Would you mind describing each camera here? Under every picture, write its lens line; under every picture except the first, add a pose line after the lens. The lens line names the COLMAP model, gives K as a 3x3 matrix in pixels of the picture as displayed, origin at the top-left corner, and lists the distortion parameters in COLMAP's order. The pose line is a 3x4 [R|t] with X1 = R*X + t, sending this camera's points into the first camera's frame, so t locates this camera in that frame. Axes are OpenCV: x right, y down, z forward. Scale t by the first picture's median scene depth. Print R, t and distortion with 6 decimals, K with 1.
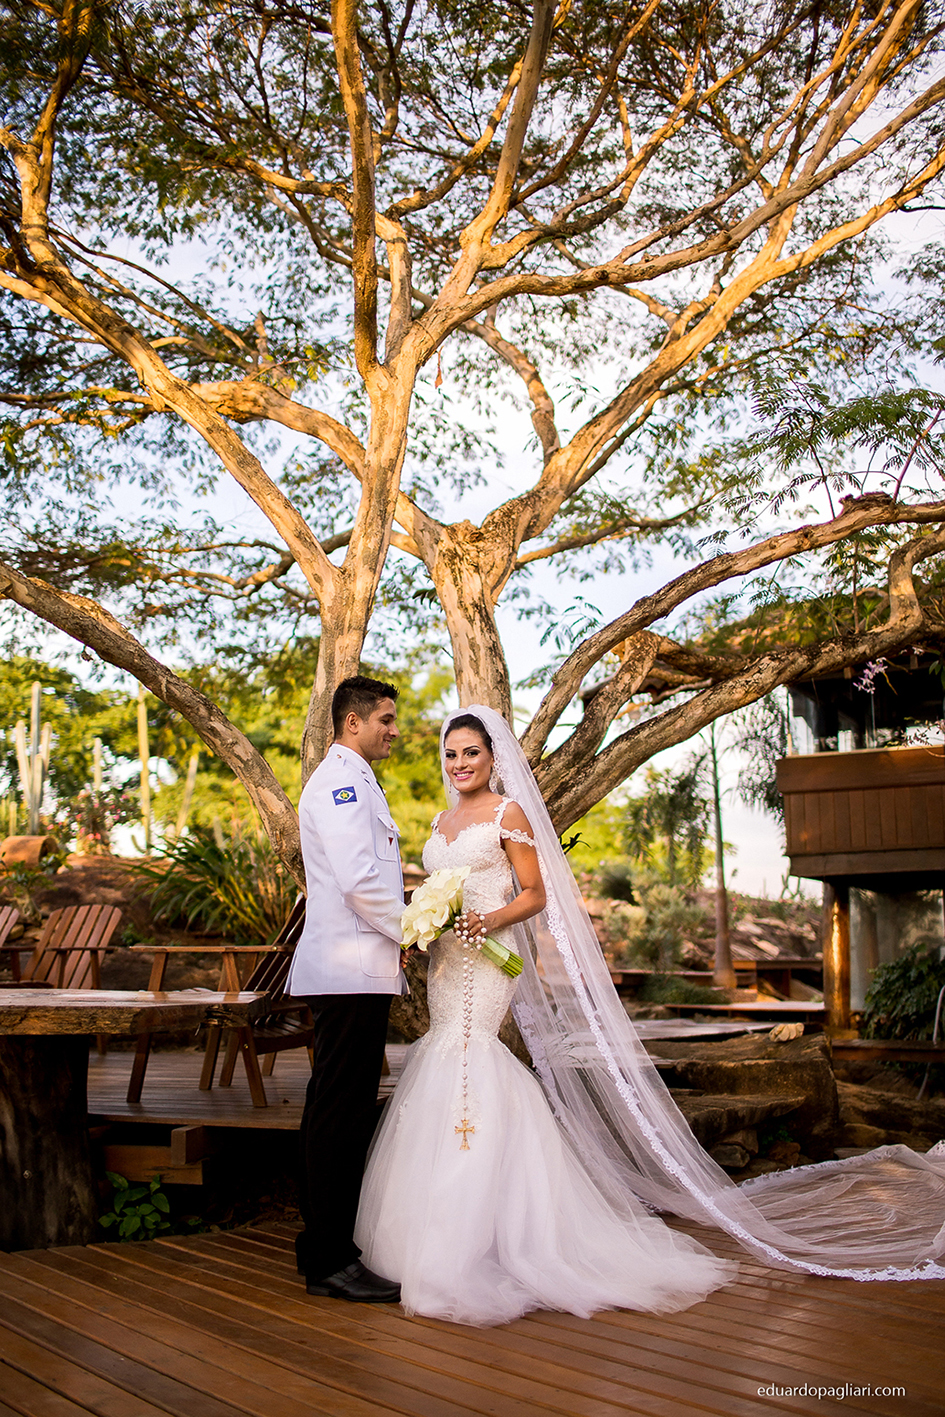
lens RADIAL K [[1415.6, 0, 479.1], [0, 1415.6, 718.5], [0, 0, 1]] dist [-0.050555, 0.000000]
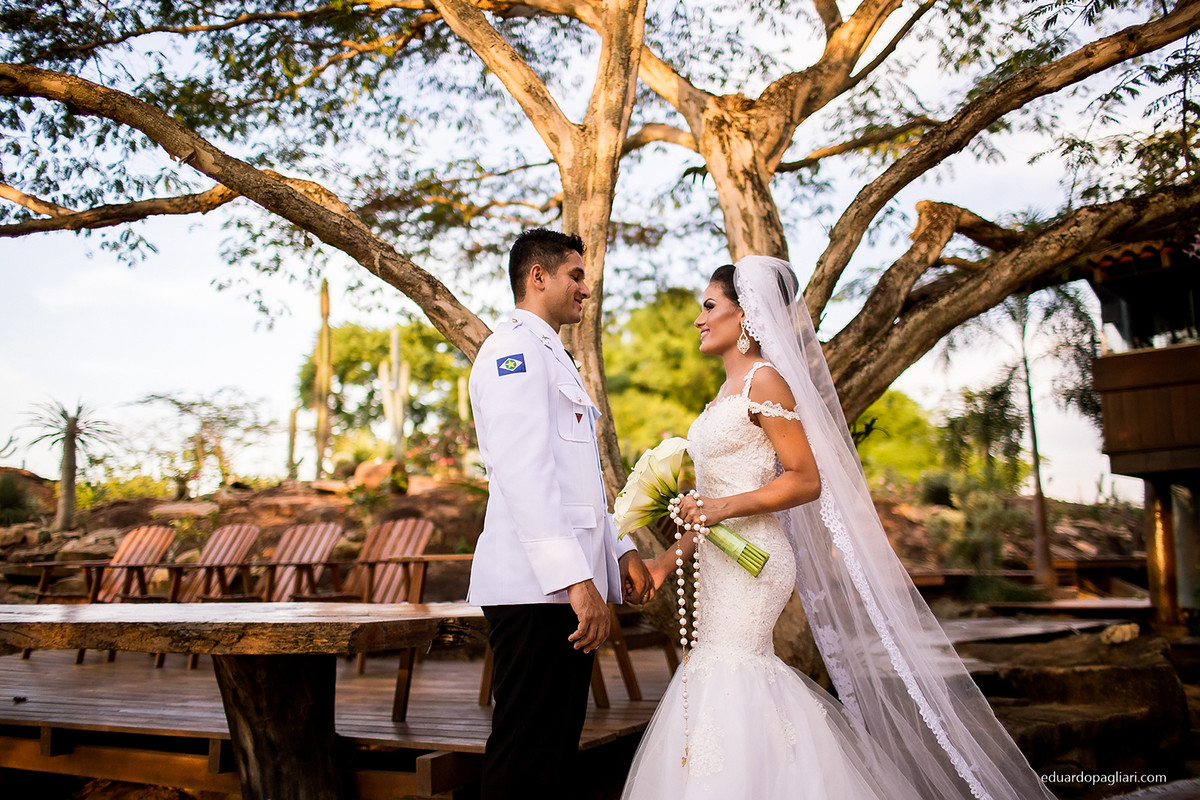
lens RADIAL K [[1198.8, 0, 598.7], [0, 1198.8, 388.1], [0, 0, 1]] dist [-0.050555, 0.000000]
pose [[0.982900, -0.045357, -0.178466, 0.026753], [0.048888, 0.998685, 0.015440, 0.031643], [0.177531, -0.023900, 0.983825, 0.172632]]
